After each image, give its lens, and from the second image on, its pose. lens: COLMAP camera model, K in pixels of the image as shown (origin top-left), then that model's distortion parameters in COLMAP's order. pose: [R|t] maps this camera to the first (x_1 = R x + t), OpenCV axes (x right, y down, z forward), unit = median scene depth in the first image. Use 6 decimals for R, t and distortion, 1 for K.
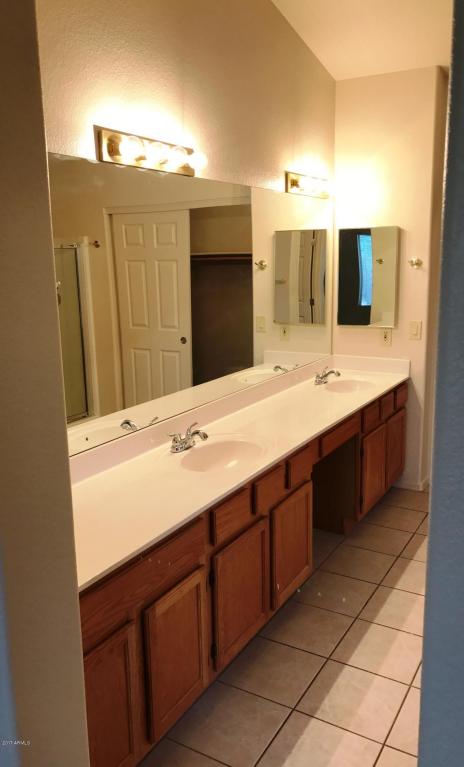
lens RADIAL K [[620.7, 0, 230.5], [0, 620.7, 385.0], [0, 0, 1]] dist [0.079080, 0.000867]
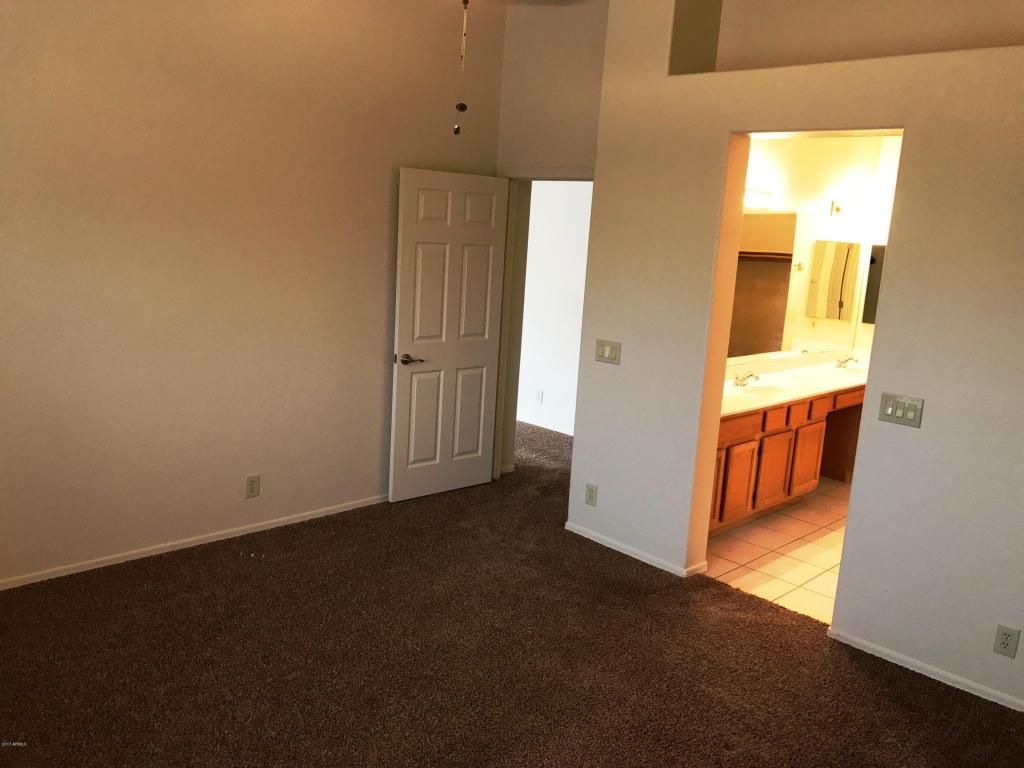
lens RADIAL K [[844.6, 0, 513.8], [0, 844.6, 380.0], [0, 0, 1]] dist [0.034102, -0.032207]
pose [[0.967131, 0.120520, -0.223901, -0.102079], [-0.126090, 0.991961, -0.010693, 0.123103], [0.220812, 0.038573, 0.974553, -0.782733]]
